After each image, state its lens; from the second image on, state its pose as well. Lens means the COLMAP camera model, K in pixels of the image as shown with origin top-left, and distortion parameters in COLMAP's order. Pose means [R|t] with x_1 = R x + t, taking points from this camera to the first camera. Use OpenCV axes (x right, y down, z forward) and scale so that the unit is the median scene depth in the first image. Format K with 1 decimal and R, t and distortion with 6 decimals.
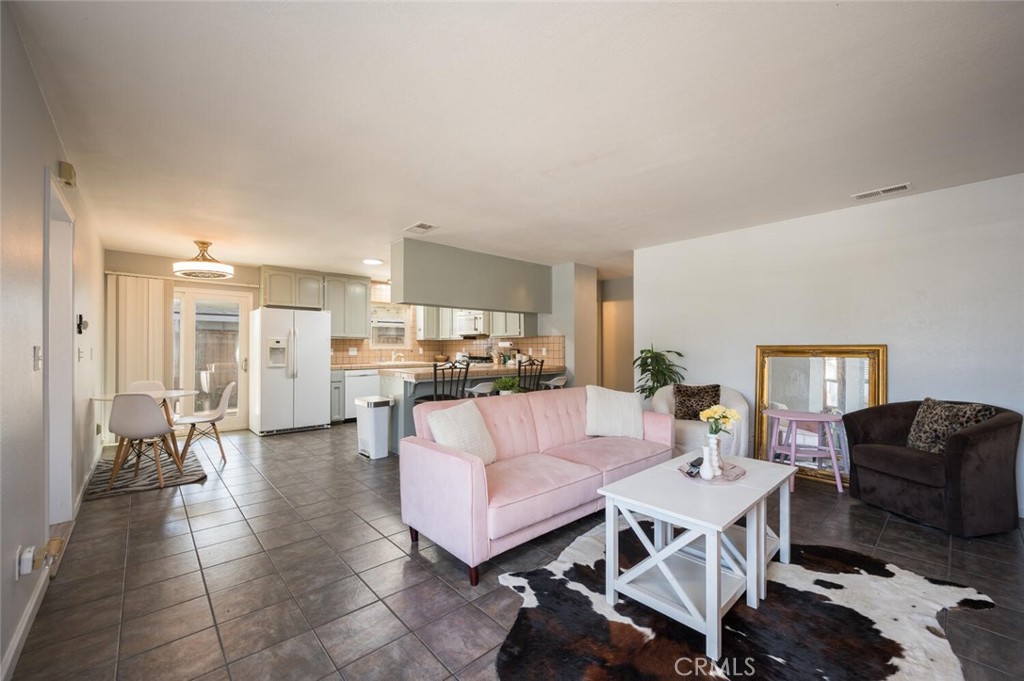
lens RADIAL K [[405.9, 0, 512.6], [0, 405.9, 344.3], [0, 0, 1]] dist [-0.003229, -0.000404]
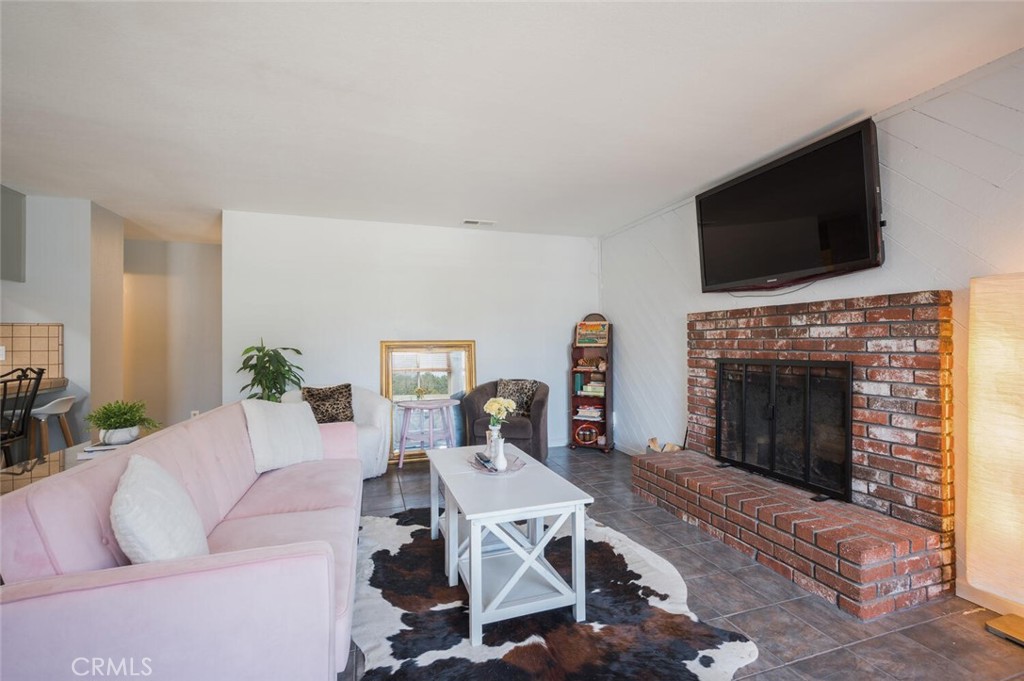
lens RADIAL K [[441.8, 0, 513.0], [0, 441.8, 340.9], [0, 0, 1]] dist [0.002657, 0.000380]
pose [[0.405501, 0.001167, 0.914094, -0.190203], [-0.001502, 0.999999, -0.000610, 0.001906], [-0.914093, -0.001126, 0.405502, 0.184880]]
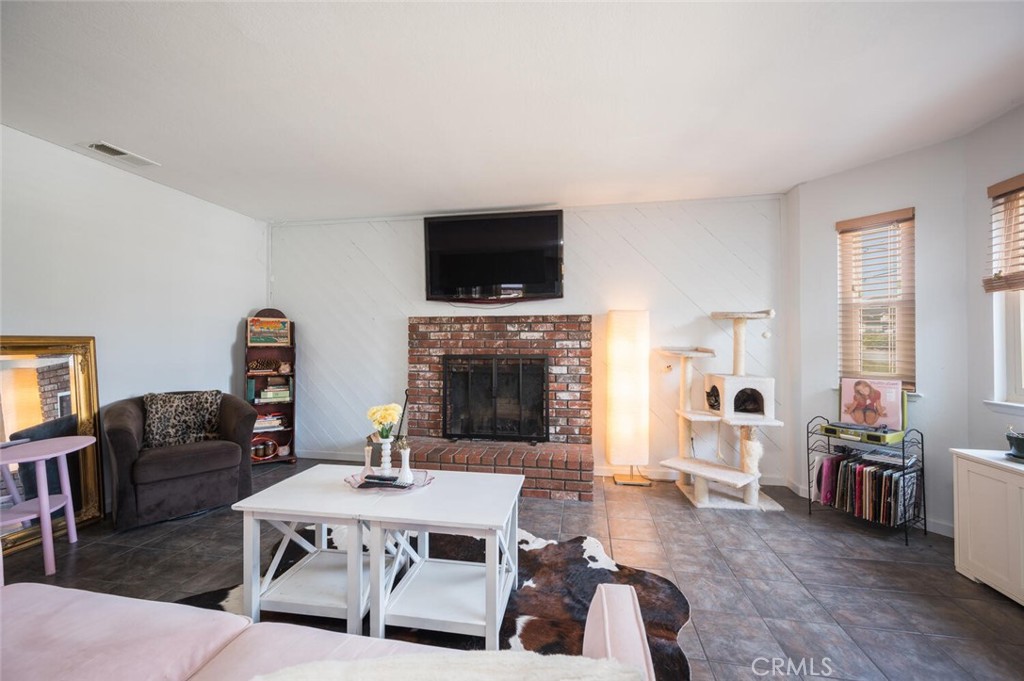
lens RADIAL K [[400.3, 0, 515.6], [0, 400.3, 338.5], [0, 0, 1]] dist [-0.000252, -0.000085]
pose [[-0.608419, 0.008243, 0.793574, -0.134960], [-0.006949, 0.999852, -0.015713, 0.006662], [-0.793586, -0.015075, -0.608271, 0.482017]]
